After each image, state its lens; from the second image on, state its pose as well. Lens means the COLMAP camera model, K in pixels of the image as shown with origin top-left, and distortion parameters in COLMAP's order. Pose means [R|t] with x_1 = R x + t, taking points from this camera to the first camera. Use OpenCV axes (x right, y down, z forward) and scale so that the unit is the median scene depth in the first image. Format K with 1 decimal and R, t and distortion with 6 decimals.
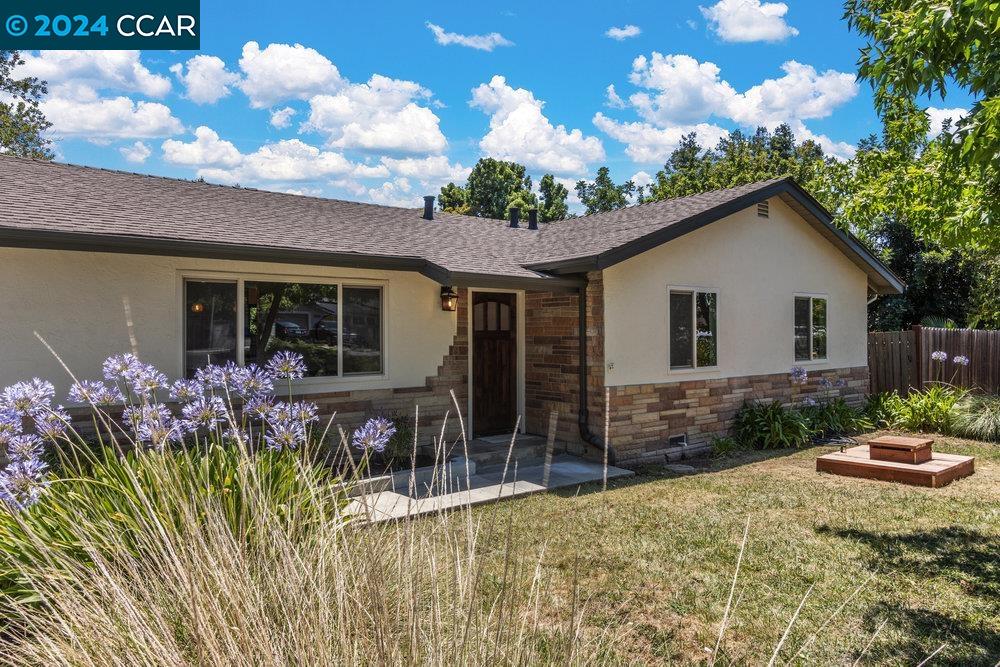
lens RADIAL K [[683.4, 0, 500.0], [0, 683.4, 333.5], [0, 0, 1]] dist [-0.000837, 0.000152]
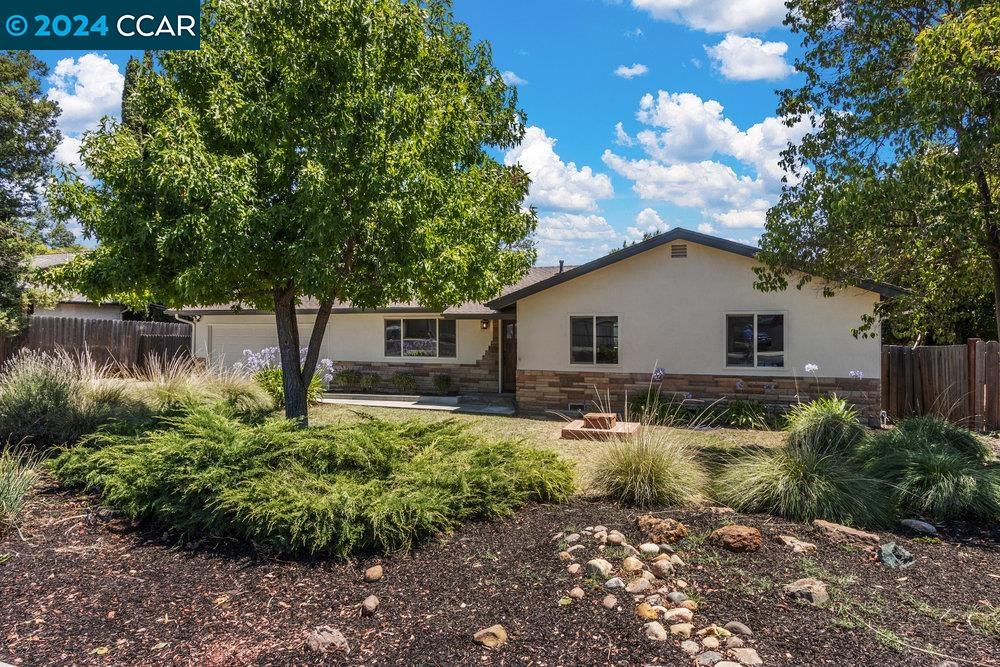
lens RADIAL K [[573.9, 0, 500.0], [0, 573.9, 333.5], [0, 0, 1]] dist [0.000321, 0.000010]
pose [[0.520257, 0.007394, -0.853978, 1.405306], [-0.008198, 0.999960, 0.003664, -0.024966], [0.853970, 0.005094, 0.520297, 0.129470]]
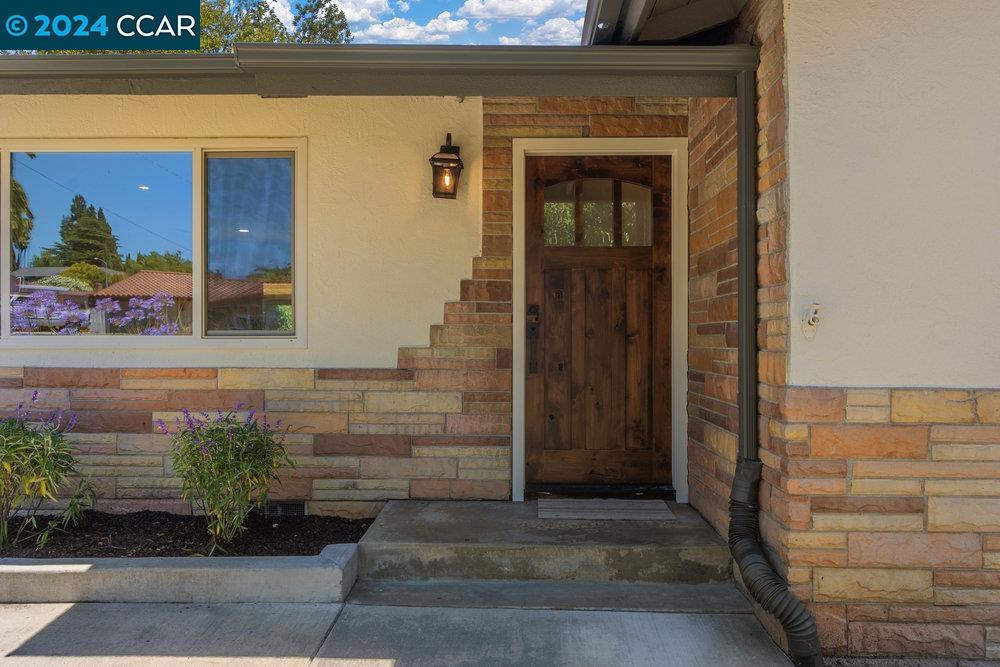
lens RADIAL K [[743.6, 0, 500.0], [0, 743.6, 333.5], [0, 0, 1]] dist [0.001959, 0.000592]
pose [[0.769441, 0.001911, -0.638714, 0.246817], [-0.010022, 0.999909, -0.009082, 0.056319], [0.638639, 0.013389, 0.769390, 0.644542]]
